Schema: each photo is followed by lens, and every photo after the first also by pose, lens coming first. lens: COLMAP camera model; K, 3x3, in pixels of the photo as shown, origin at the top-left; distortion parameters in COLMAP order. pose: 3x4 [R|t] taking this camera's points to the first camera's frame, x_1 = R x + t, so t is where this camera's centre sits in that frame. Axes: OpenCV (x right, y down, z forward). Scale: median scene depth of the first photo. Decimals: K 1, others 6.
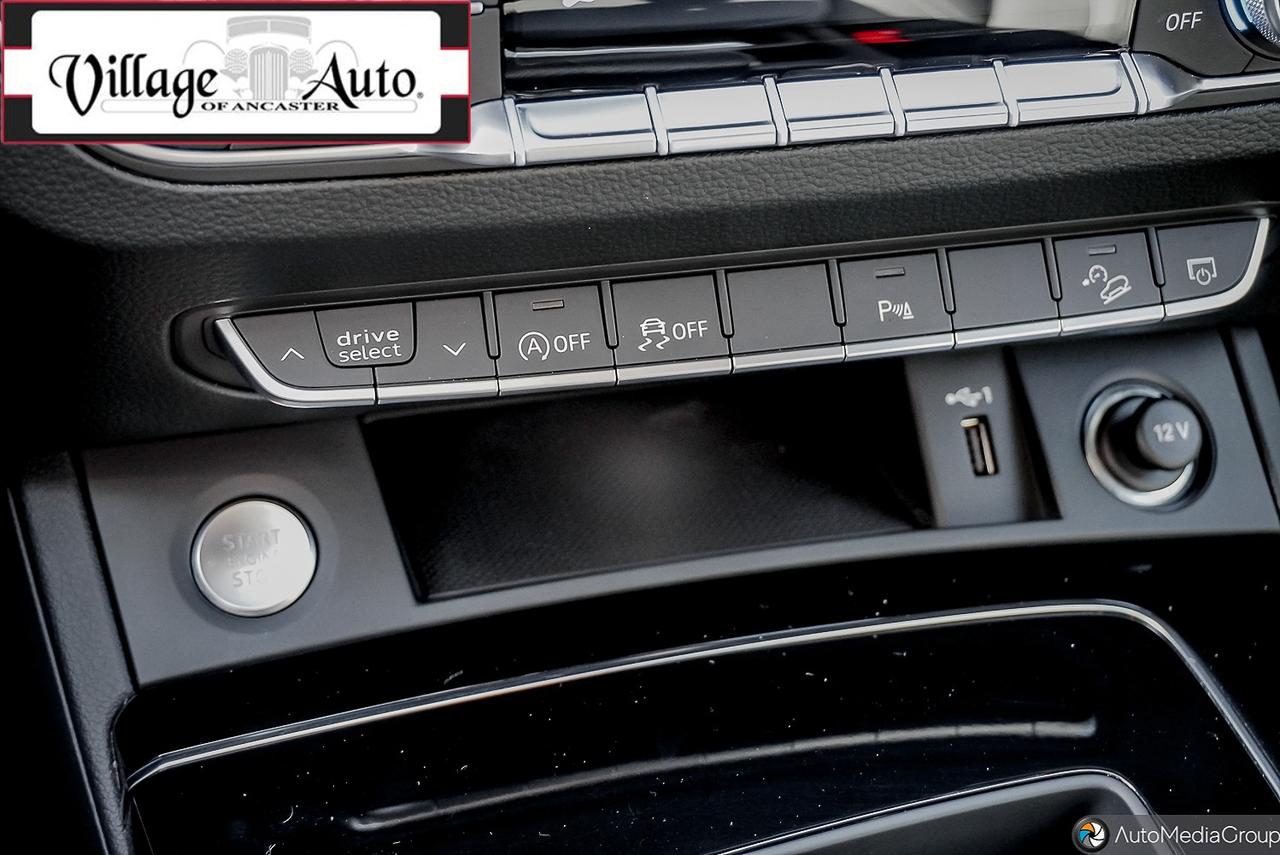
lens RADIAL K [[1902.3, 0, 640.0], [0, 1902.3, 427.5], [0, 0, 1]] dist [-0.010514, -0.081330]
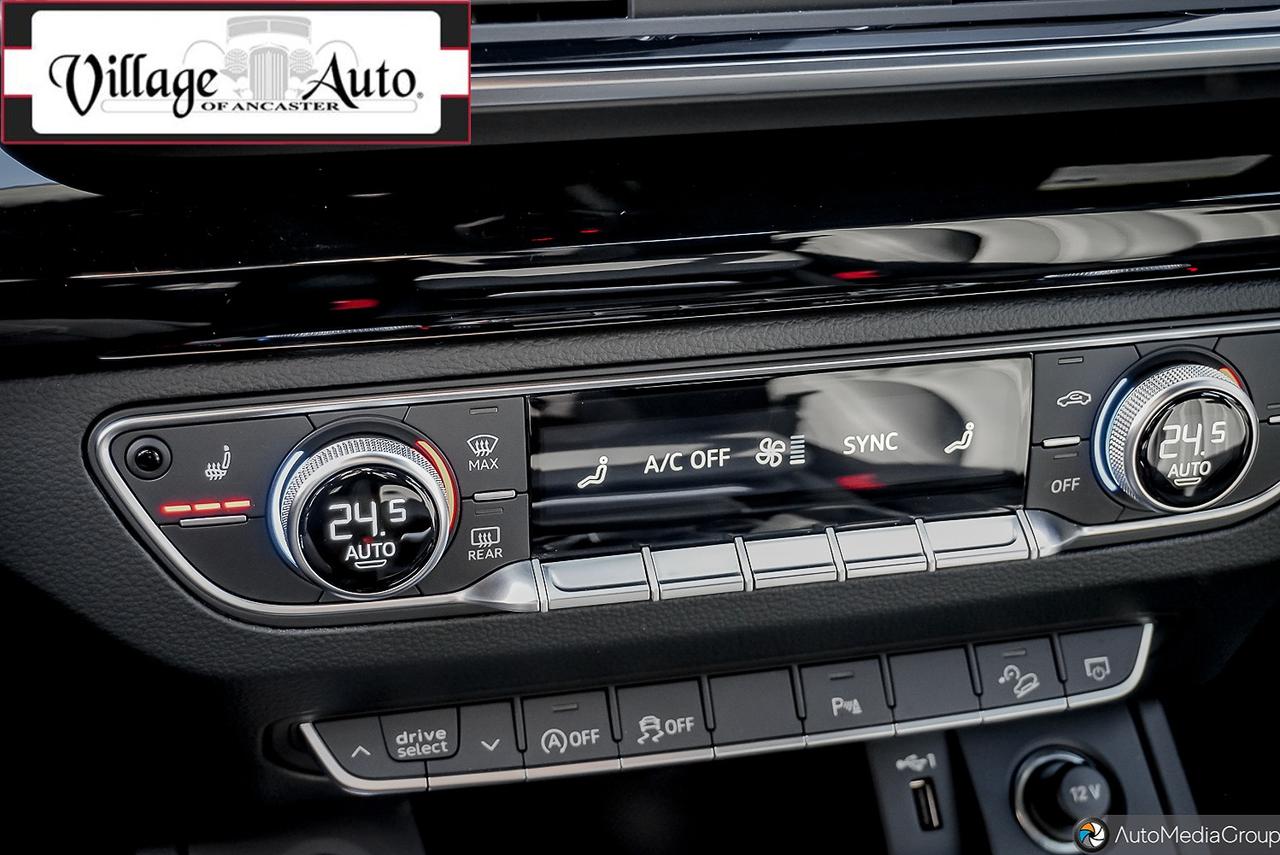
lens RADIAL K [[1980.8, 0, 640.0], [0, 1980.8, 427.5], [0, 0, 1]] dist [-0.011678, 0.028262]
pose [[0.999966, -0.005884, -0.005695, 0.009227], [0.005174, 0.993069, -0.117421, -0.096121], [0.006347, 0.117388, 0.993066, -0.315719]]
